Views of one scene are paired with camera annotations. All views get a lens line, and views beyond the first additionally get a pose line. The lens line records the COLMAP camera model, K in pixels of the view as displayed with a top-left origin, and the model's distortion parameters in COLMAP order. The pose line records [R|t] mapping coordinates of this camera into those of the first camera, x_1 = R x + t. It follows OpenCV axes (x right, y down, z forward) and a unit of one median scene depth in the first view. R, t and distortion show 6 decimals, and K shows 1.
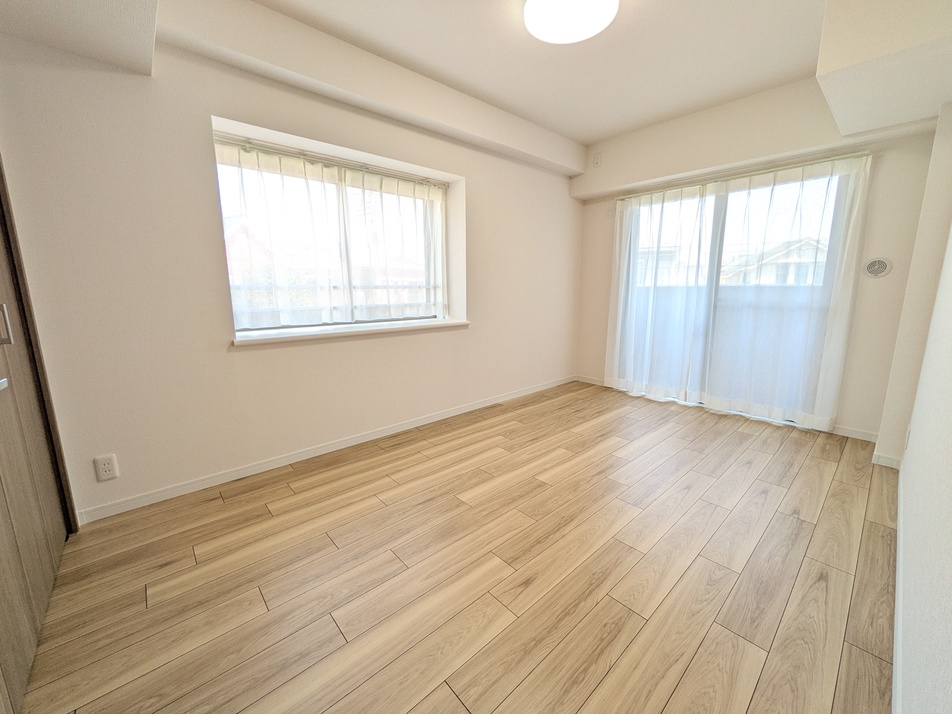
lens RADIAL K [[379.1, 0, 475.1], [0, 379.1, 354.7], [0, 0, 1]] dist [-0.000554, 0.000371]
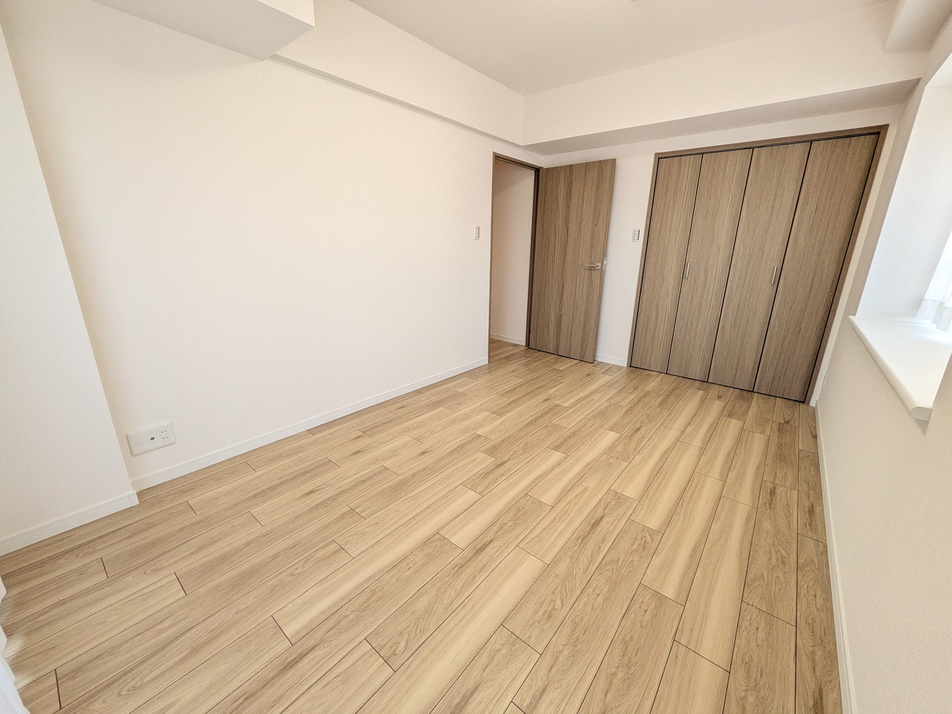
lens RADIAL K [[379.1, 0, 475.6], [0, 379.1, 356.6], [0, 0, 1]] dist [-0.000554, 0.000371]
pose [[-0.988845, 0.032049, -0.145457, 0.525480], [-0.037025, 0.893033, 0.448466, -0.346224], [0.144271, 0.448849, -0.881884, 1.715851]]
